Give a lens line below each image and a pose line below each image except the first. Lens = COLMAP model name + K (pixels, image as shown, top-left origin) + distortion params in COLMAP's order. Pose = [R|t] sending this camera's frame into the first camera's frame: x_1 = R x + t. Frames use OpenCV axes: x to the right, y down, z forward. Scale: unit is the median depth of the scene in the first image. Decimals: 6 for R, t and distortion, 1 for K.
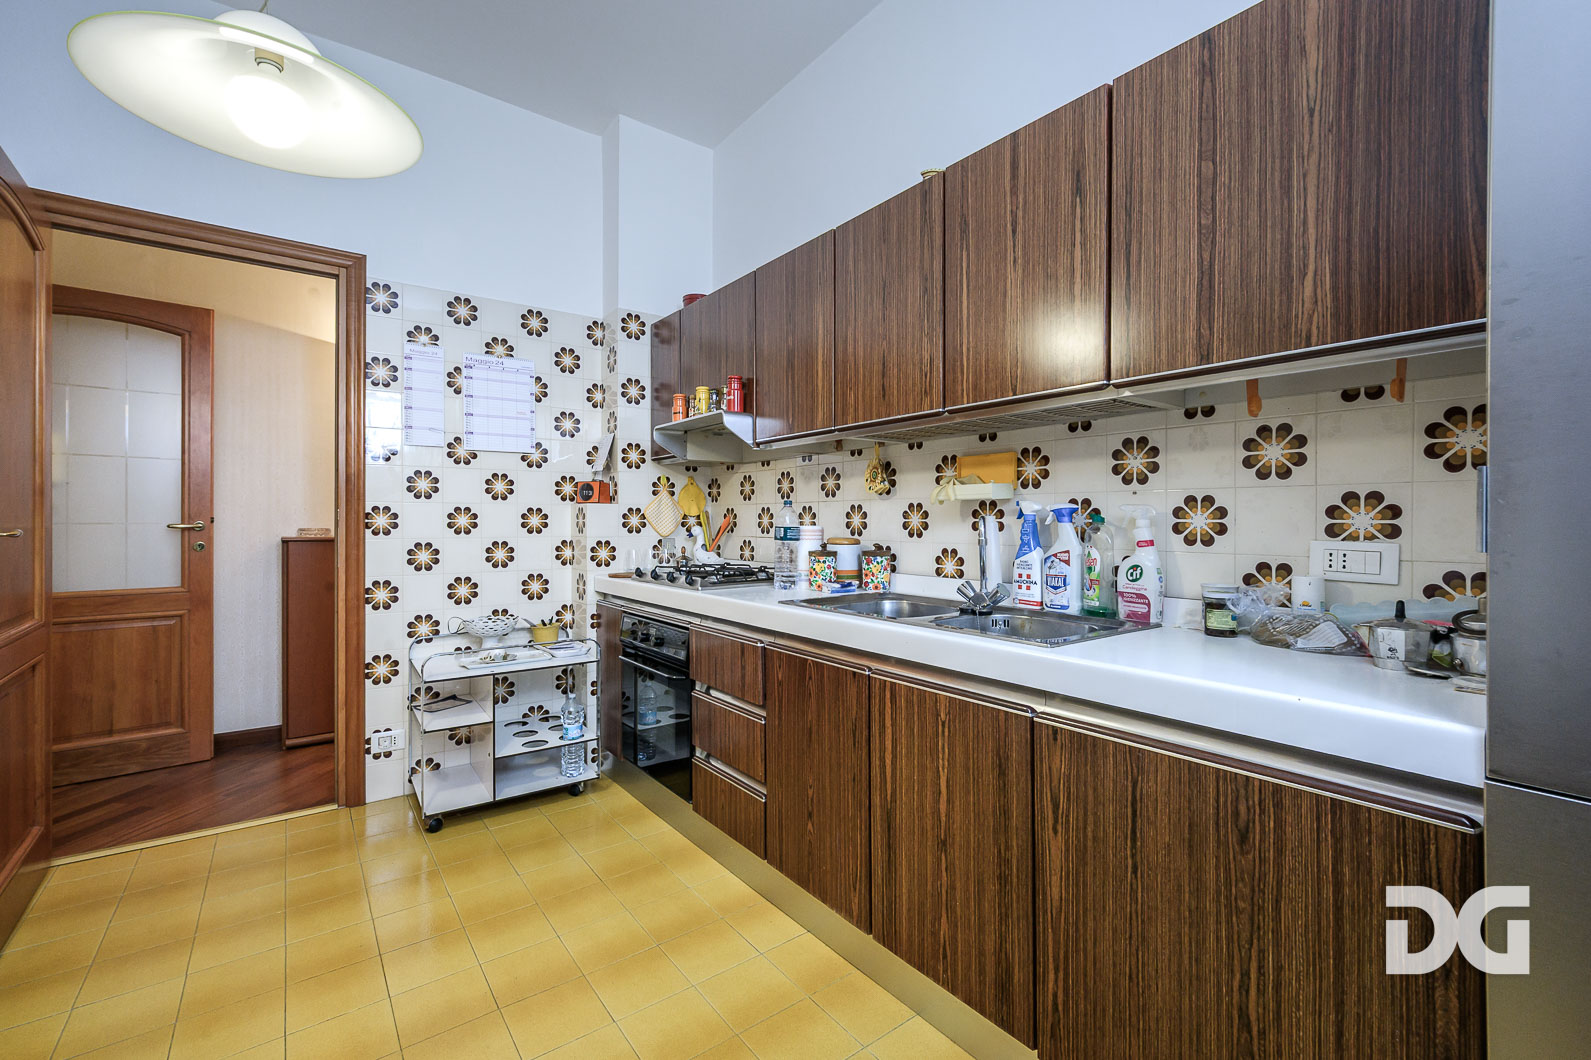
lens RADIAL K [[674.3, 0, 807.5], [0, 674.3, 523.5], [0, 0, 1]] dist [-0.000028, -0.000066]
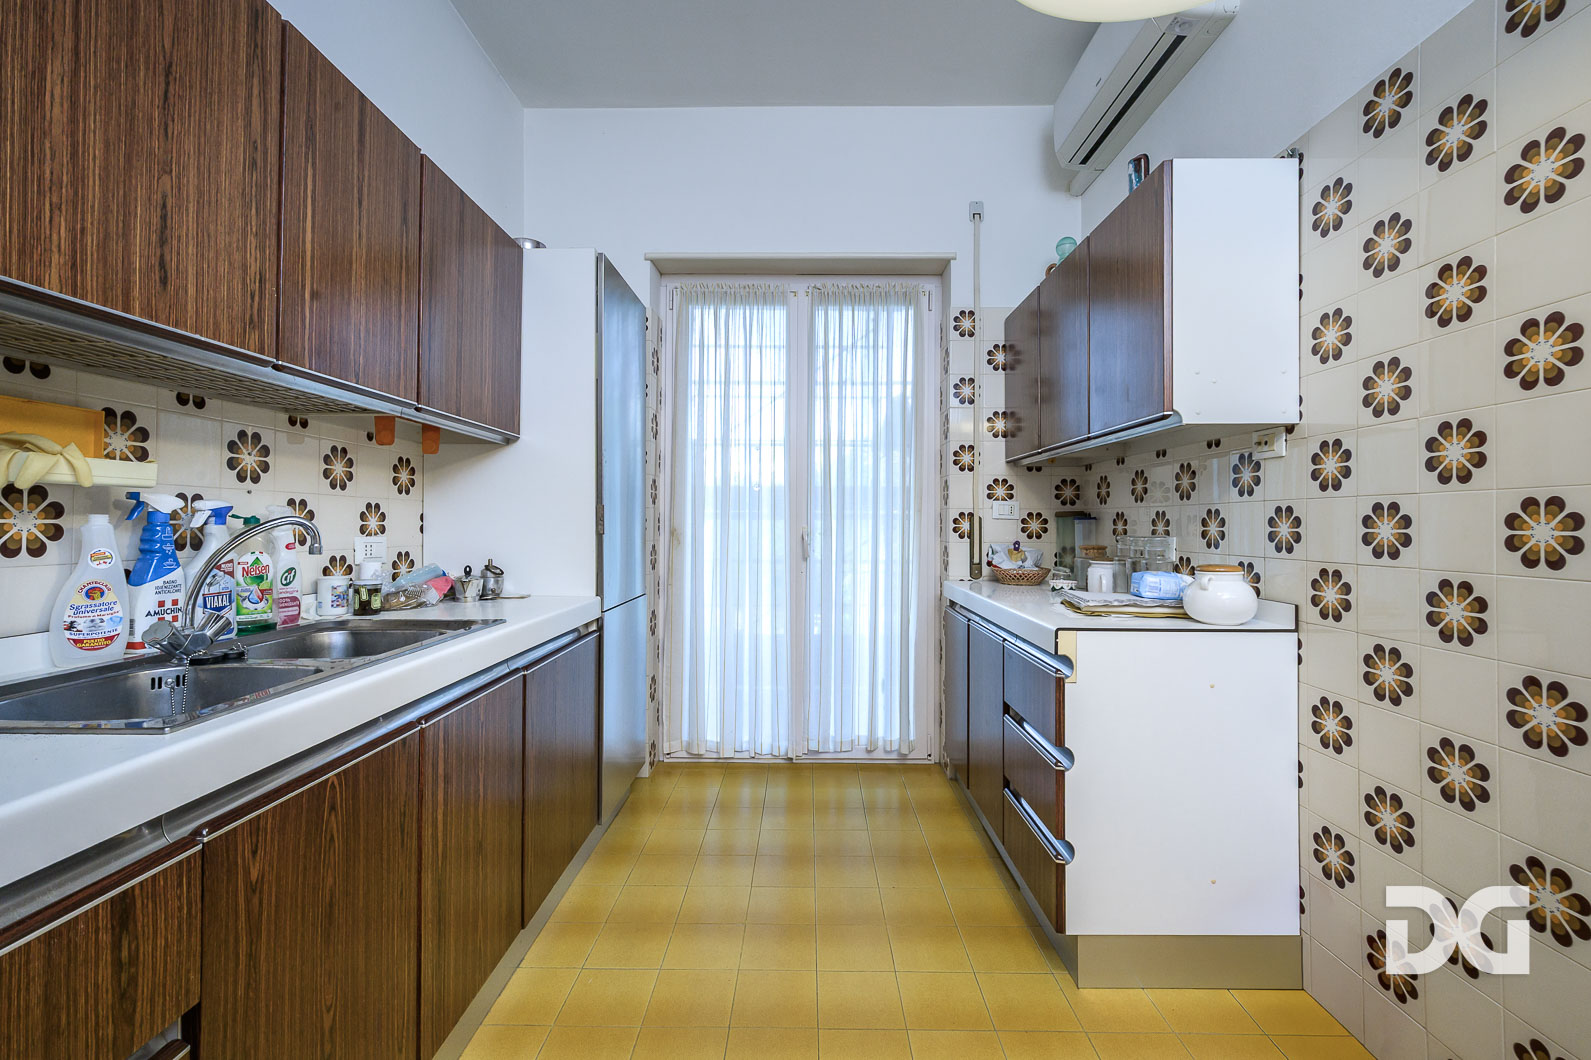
lens RADIAL K [[674.2, 0, 801.7], [0, 674.2, 514.7], [0, 0, 1]] dist [-0.003990, -0.000802]
pose [[-0.785062, 0.001708, 0.619415, -0.604131], [-0.004952, 0.999947, -0.009034, -0.008884], [-0.619398, -0.010160, -0.785012, 1.131366]]
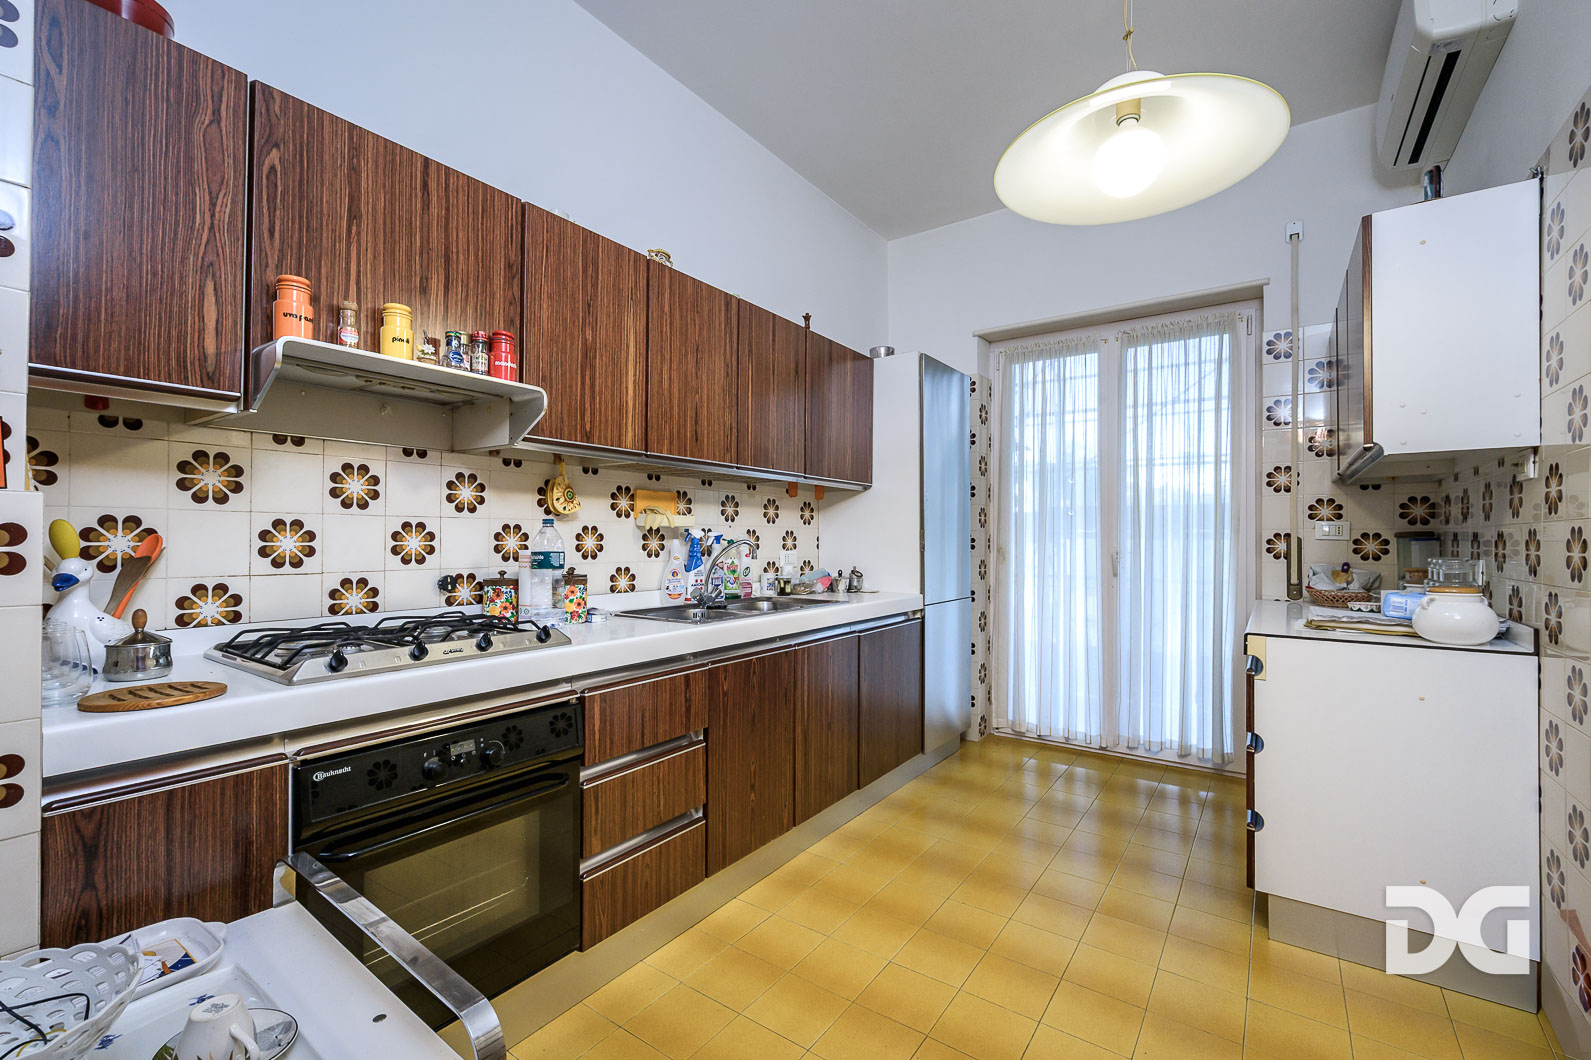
lens RADIAL K [[672.2, 0, 795.5], [0, 672.2, 530.0], [0, 0, 1]] dist [-0.001195, -0.000309]
pose [[-0.285126, 0.008264, 0.958454, -1.121196], [-0.003621, 0.999946, -0.009699, -0.018328], [-0.958483, -0.006236, -0.285081, 1.207460]]
